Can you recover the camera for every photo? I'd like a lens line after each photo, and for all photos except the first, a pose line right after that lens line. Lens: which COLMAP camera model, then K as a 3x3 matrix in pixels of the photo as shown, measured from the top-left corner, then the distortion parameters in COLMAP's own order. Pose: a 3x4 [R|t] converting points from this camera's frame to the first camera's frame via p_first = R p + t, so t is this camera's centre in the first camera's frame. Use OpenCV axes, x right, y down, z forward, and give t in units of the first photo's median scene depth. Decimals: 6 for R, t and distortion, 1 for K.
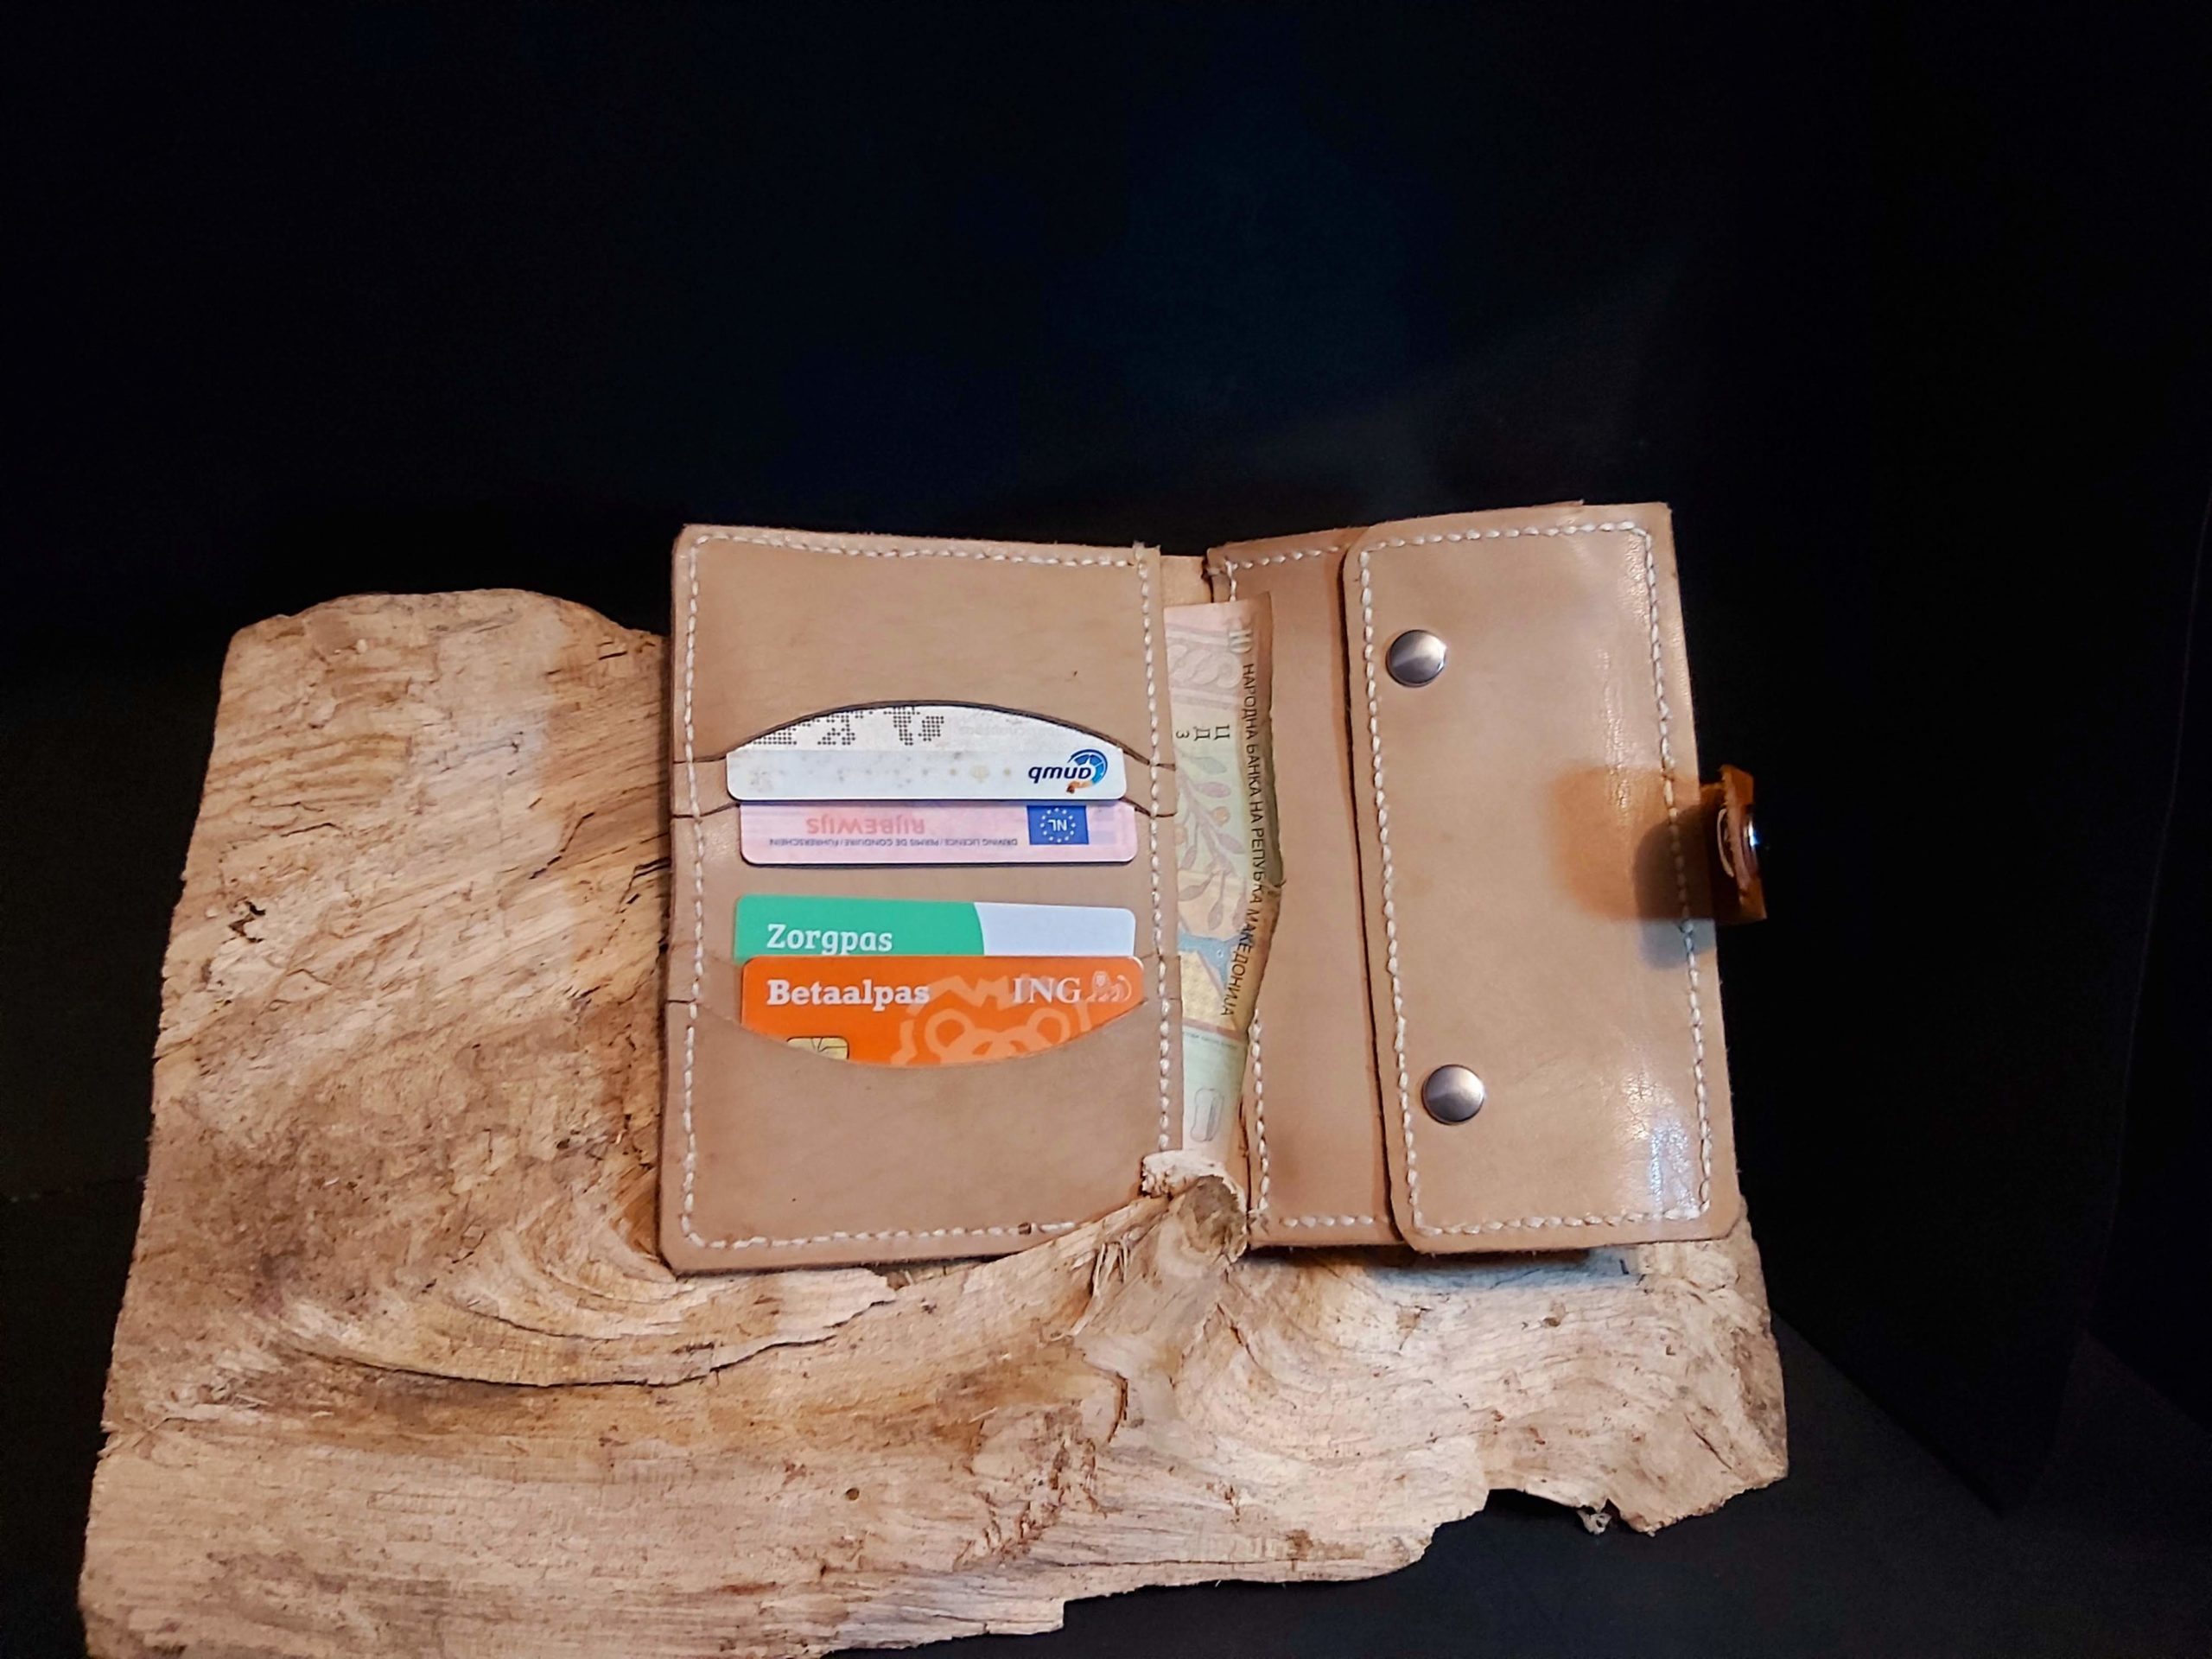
lens RADIAL K [[1715.8, 0, 1106.0], [0, 1715.8, 829.5], [0, 0, 1]] dist [0.037930, -0.108968]
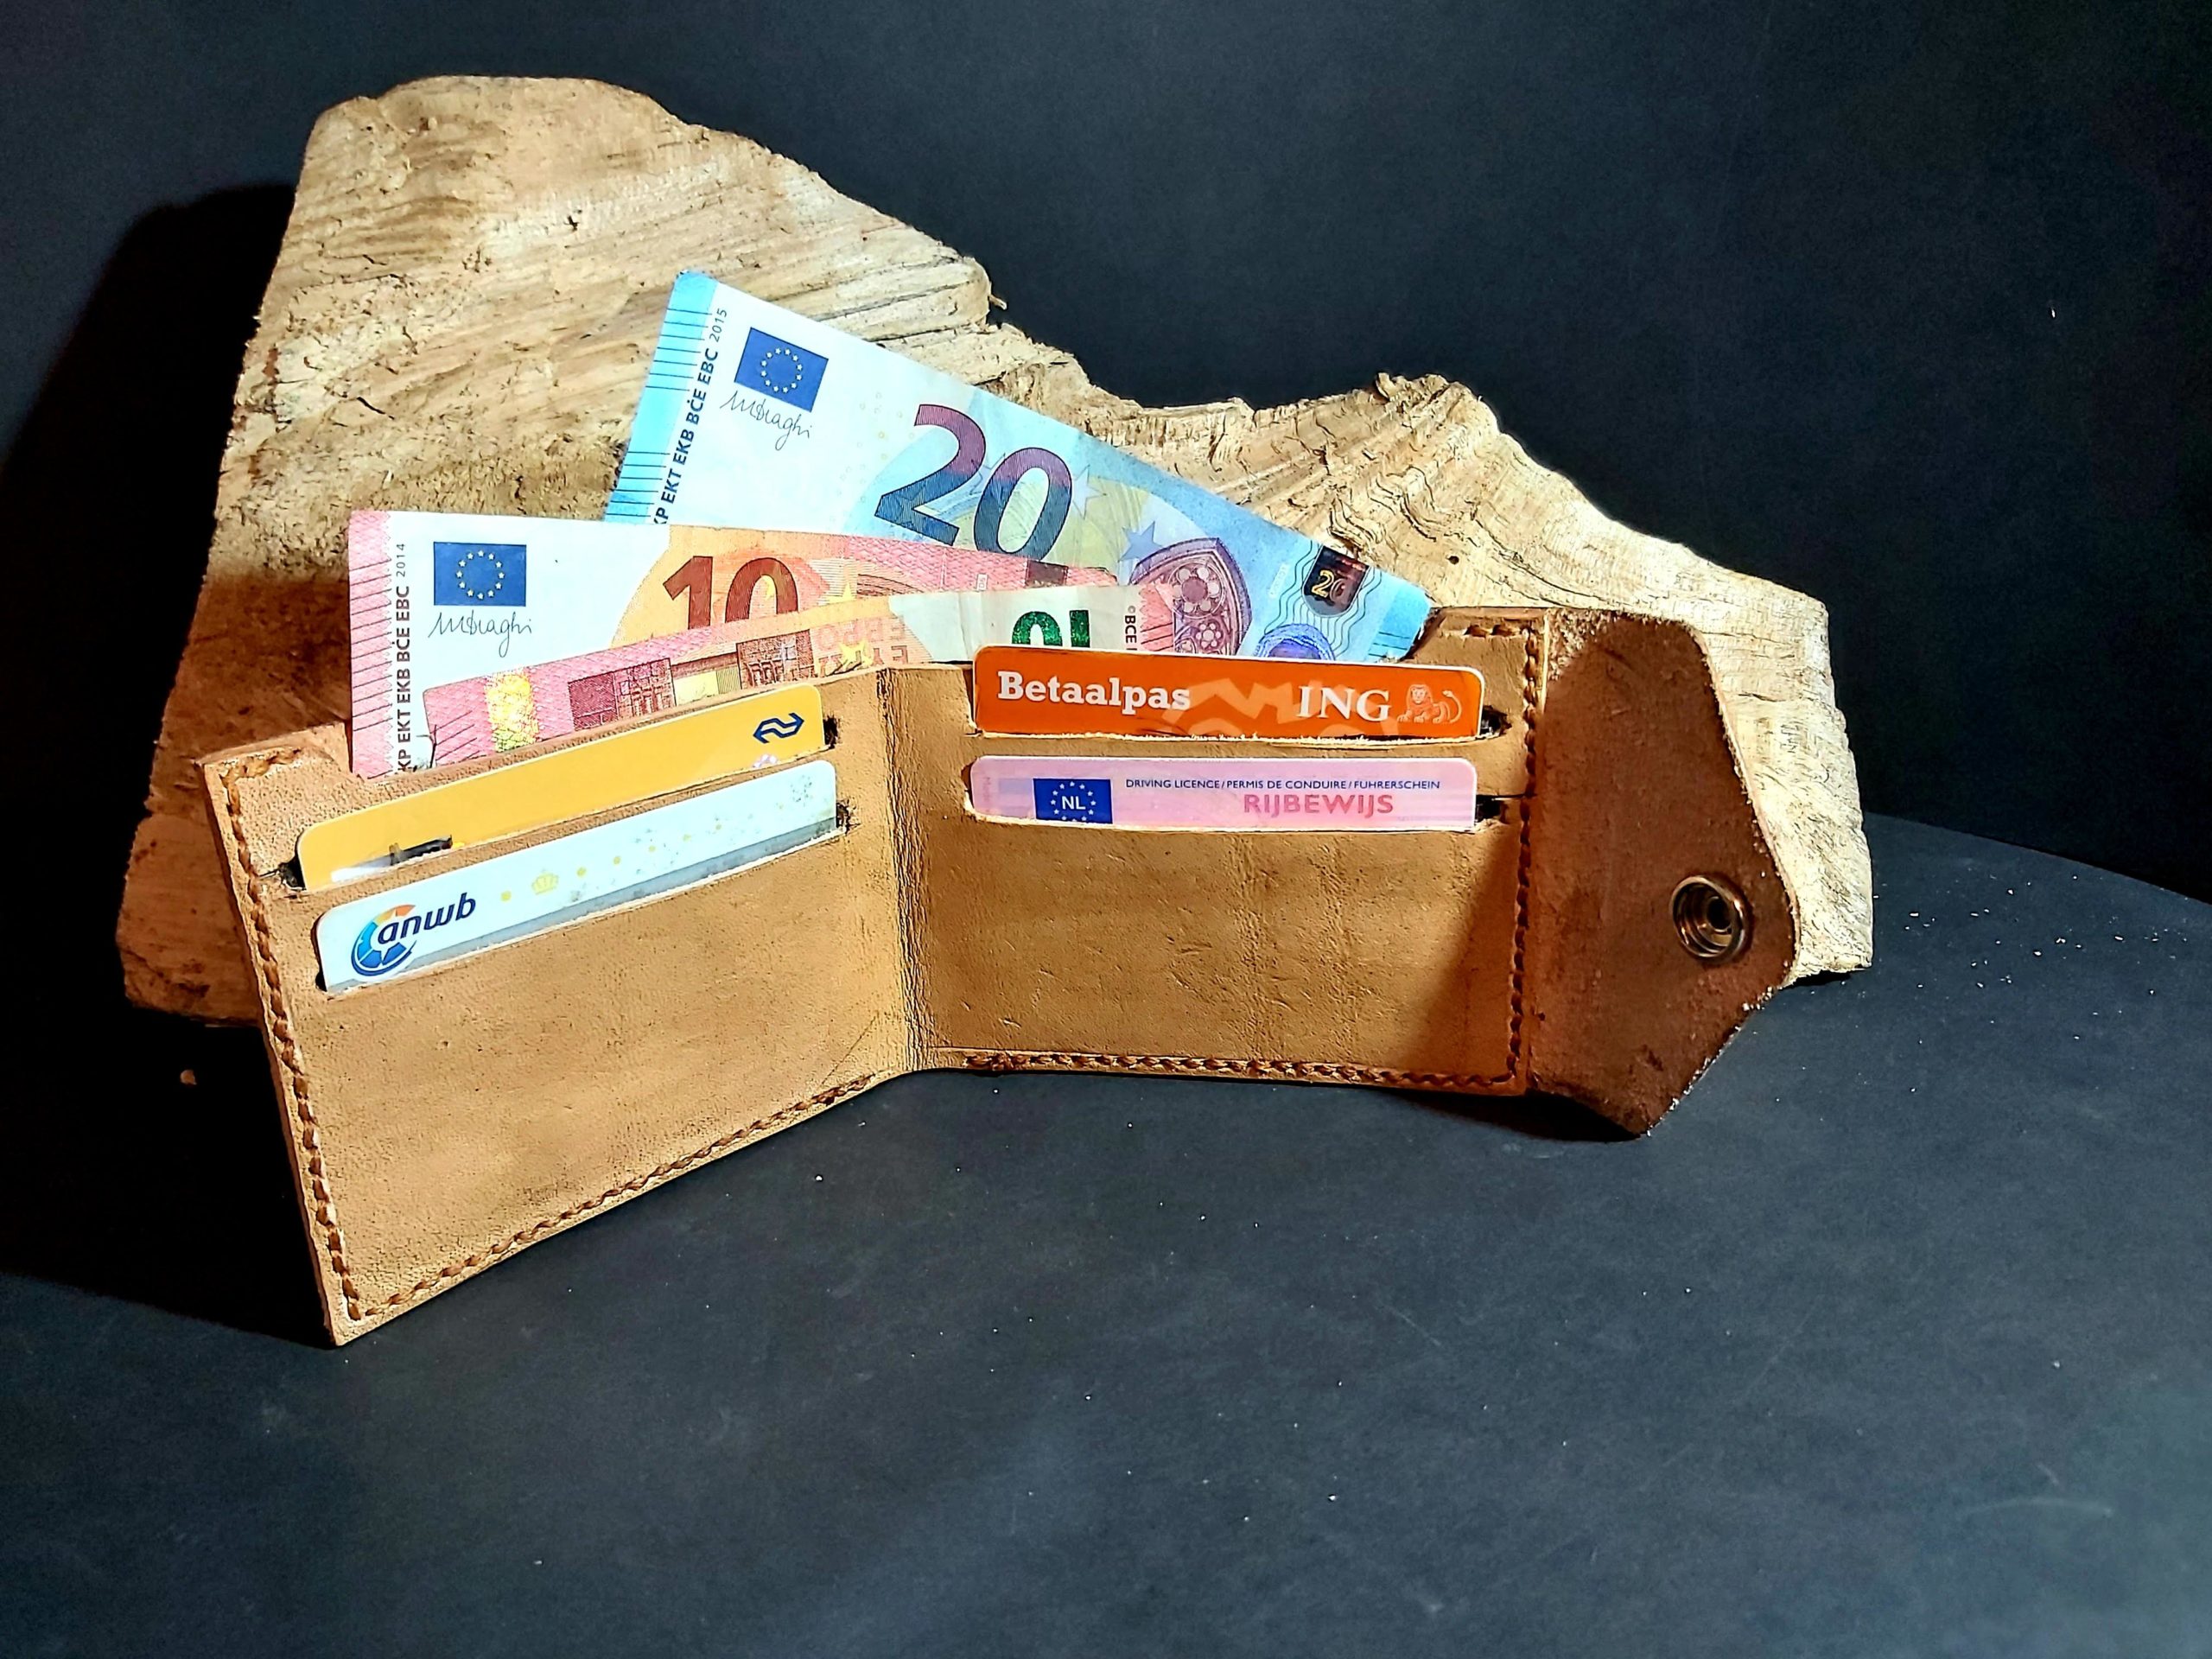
lens RADIAL K [[1732.3, 0, 1113.2], [0, 1732.3, 826.8], [0, 0, 1]] dist [0.041500, -0.118160]
pose [[0.990624, 0.011784, -0.136105, 0.133103], [-0.013985, 0.999786, -0.015225, 0.355783], [0.135897, 0.016986, 0.990577, 0.025739]]
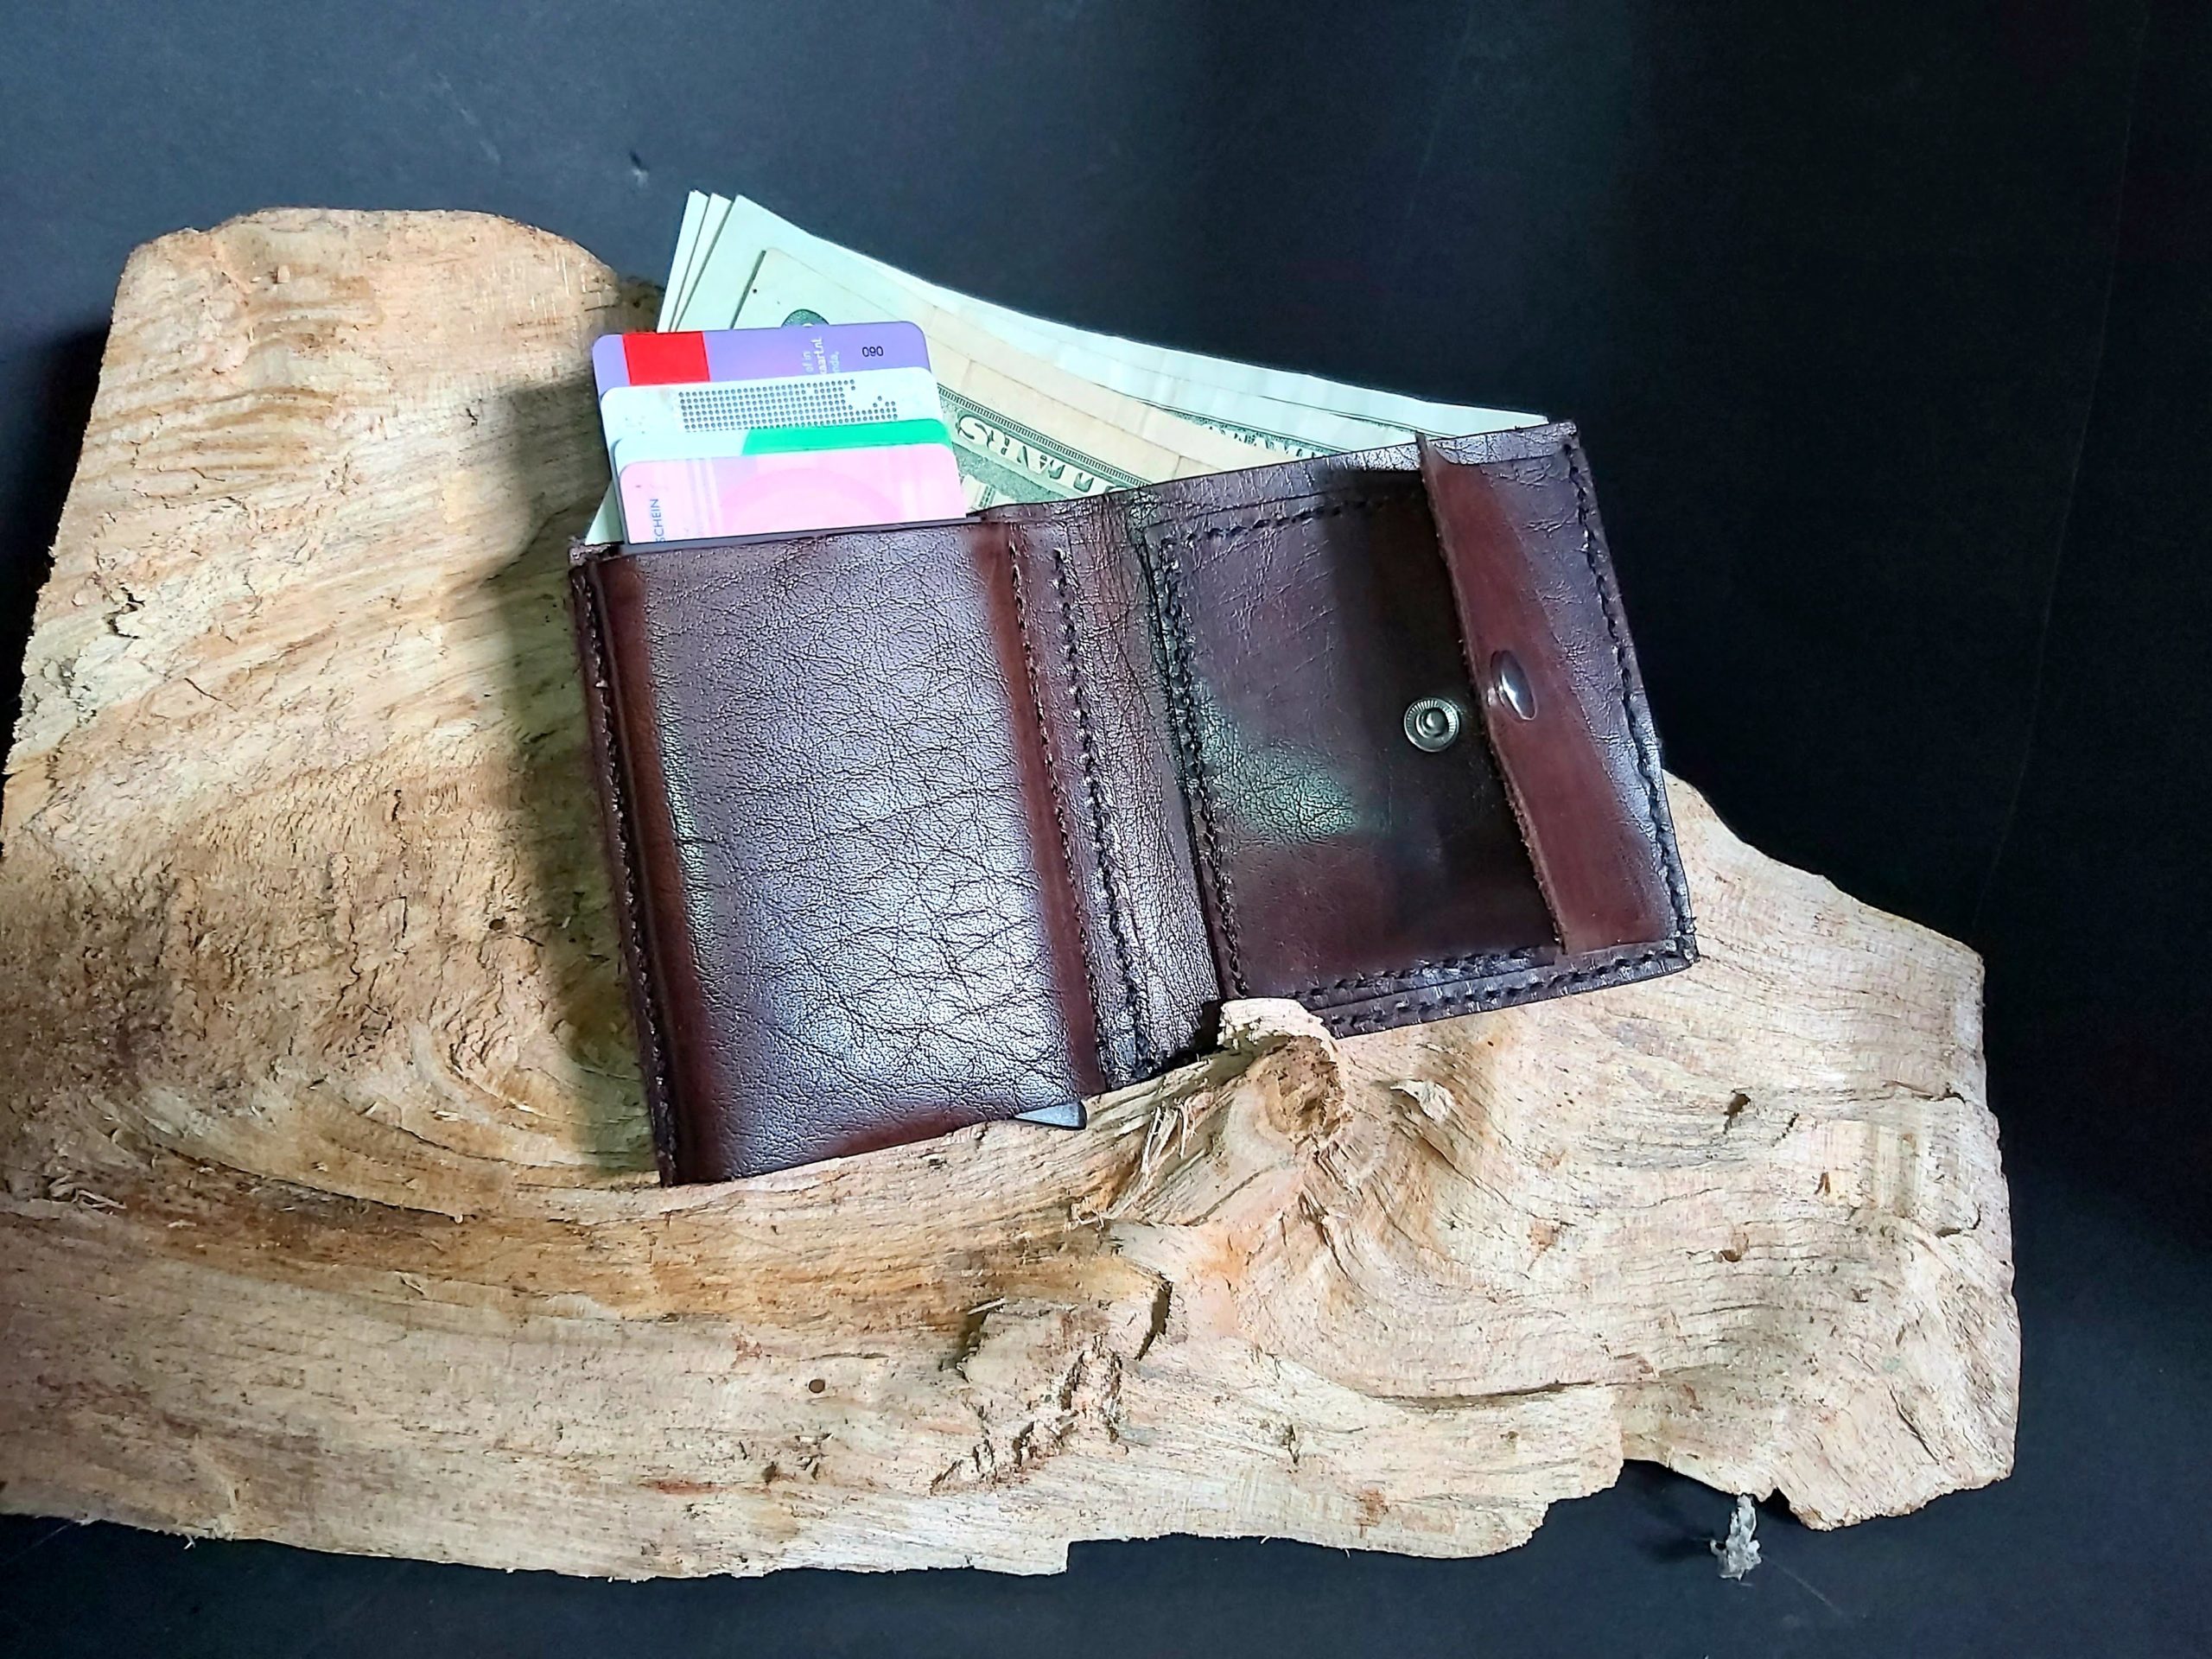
lens RADIAL K [[1715.8, 0, 1106.0], [0, 1715.8, 829.5], [0, 0, 1]] dist [0.037930, -0.108968]
pose [[0.992110, 0.086695, -0.090569, 0.036039], [-0.074106, 0.988186, 0.134149, 0.012050], [0.101129, -0.126379, 0.986814, 0.250502]]
